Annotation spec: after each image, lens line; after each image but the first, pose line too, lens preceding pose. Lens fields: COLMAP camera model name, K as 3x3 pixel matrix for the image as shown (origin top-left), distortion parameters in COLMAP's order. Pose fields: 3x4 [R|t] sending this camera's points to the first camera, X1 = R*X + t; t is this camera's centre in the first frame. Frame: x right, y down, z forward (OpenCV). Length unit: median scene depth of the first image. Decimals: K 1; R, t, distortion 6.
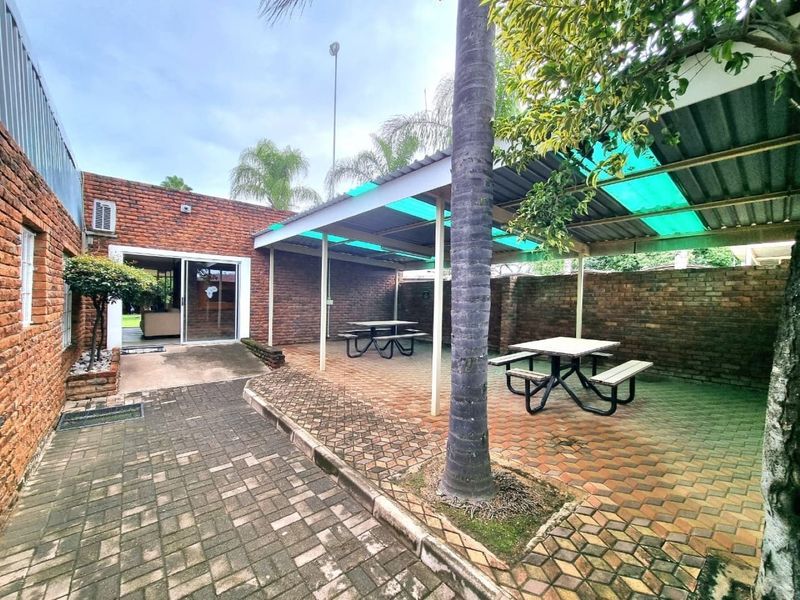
lens RADIAL K [[326.3, 0, 398.5], [0, 326.3, 298.0], [0, 0, 1]] dist [0.002858, 0.000143]
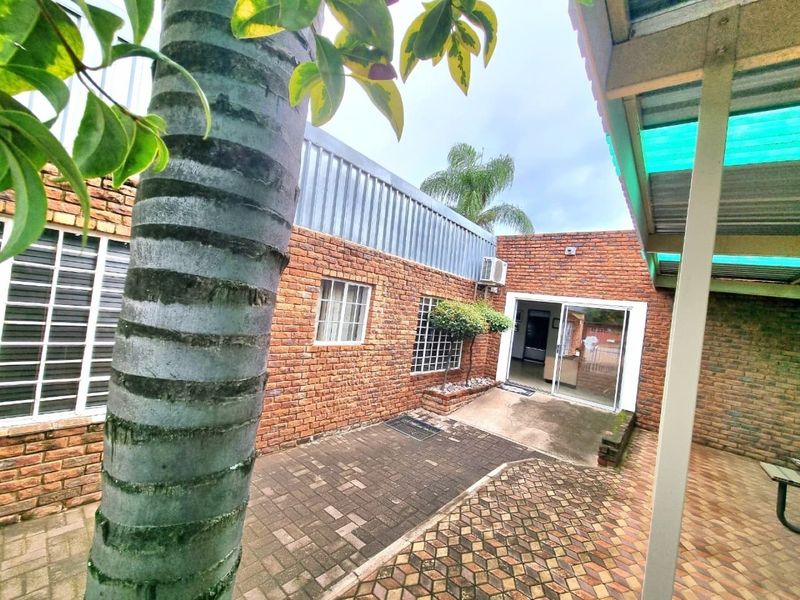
lens RADIAL K [[326.3, 0, 398.6], [0, 326.3, 302.1], [0, 0, 1]] dist [0.002858, 0.000143]
pose [[0.179480, -0.009316, -0.983718, 0.310877], [-0.120081, 0.992270, -0.031306, -0.066165], [0.976405, 0.123745, 0.176973, 0.634034]]
